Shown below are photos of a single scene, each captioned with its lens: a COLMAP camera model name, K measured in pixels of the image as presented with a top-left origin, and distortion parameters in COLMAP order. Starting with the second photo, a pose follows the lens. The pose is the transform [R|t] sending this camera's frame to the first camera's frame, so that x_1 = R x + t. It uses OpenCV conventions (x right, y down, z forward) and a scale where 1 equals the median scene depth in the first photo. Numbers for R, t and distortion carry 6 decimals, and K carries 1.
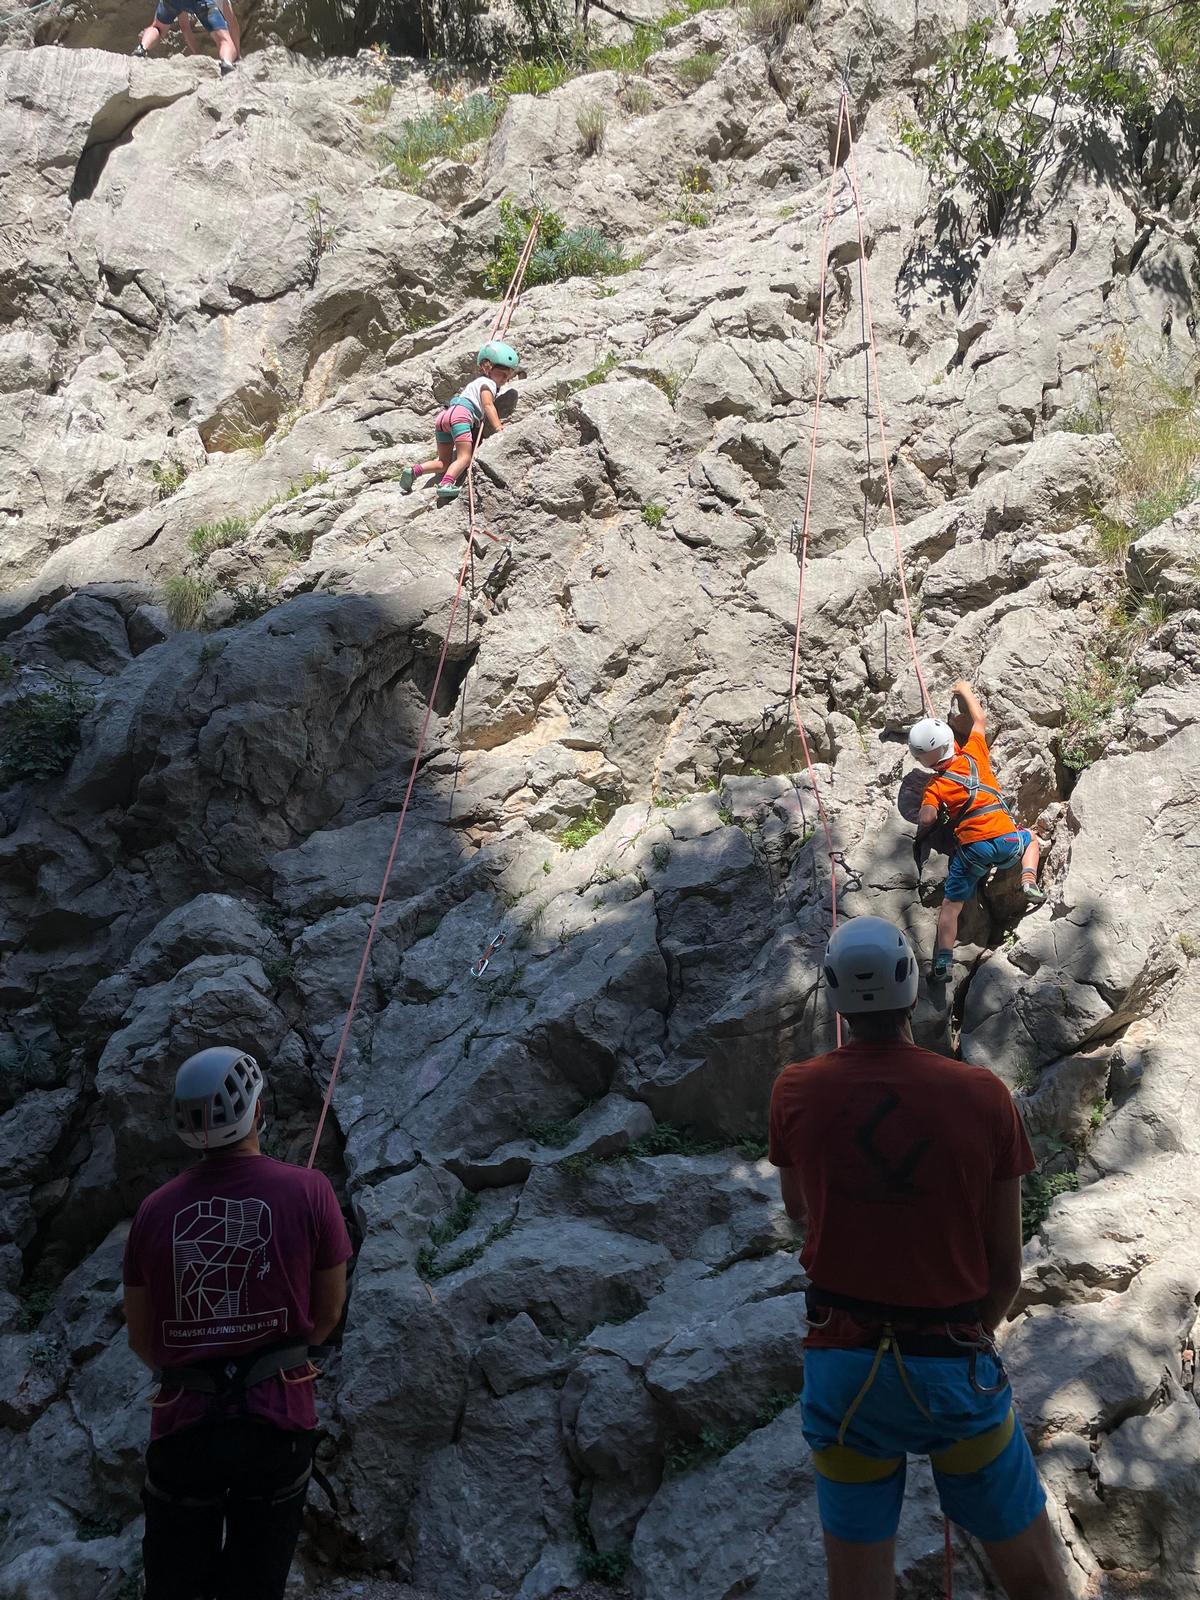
lens RADIAL K [[1198.4, 0, 600.0], [0, 1198.4, 800.0], [0, 0, 1]] dist [0.107746, -0.138246]
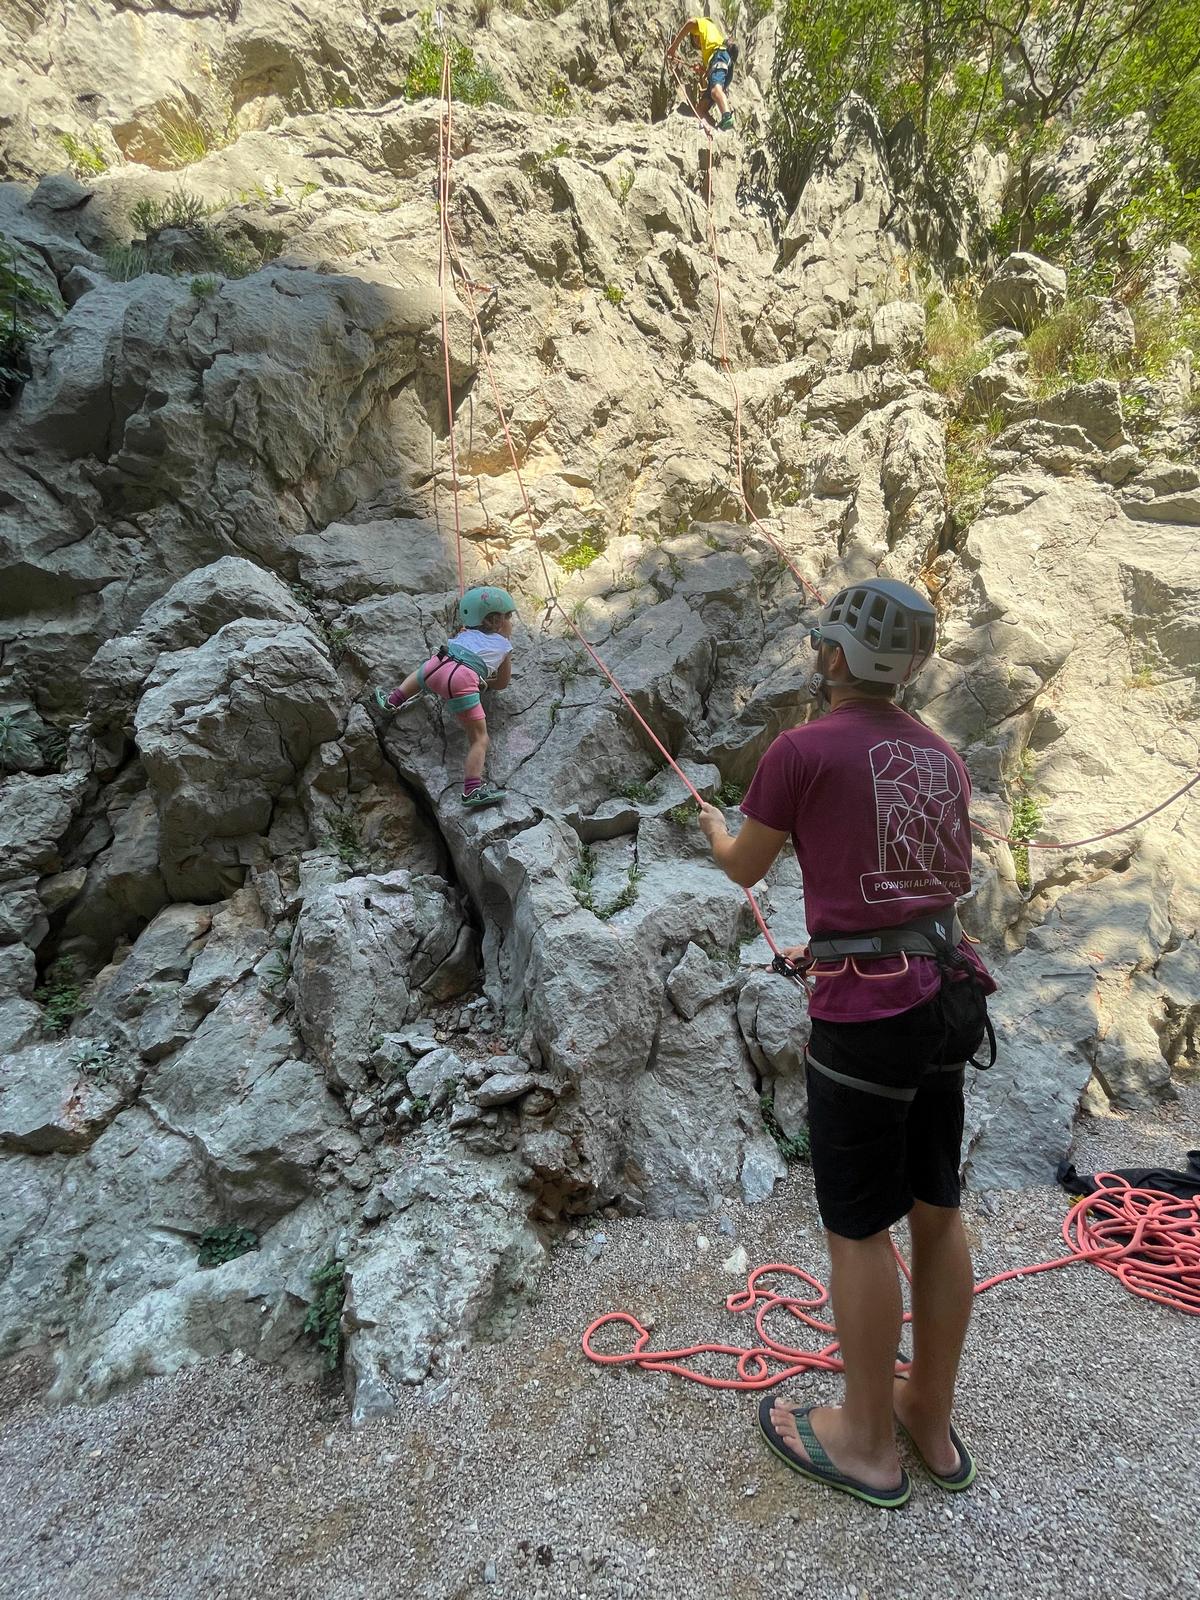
lens RADIAL K [[655.4, 0, 600.0], [0, 655.4, 800.0], [0, 0, 1]] dist [-0.002856, 0.000426]
pose [[0.920463, -0.029493, 0.389714, -0.243622], [-0.032630, 0.987868, 0.151828, 0.156852], [-0.389464, -0.152469, 0.908334, 0.386155]]
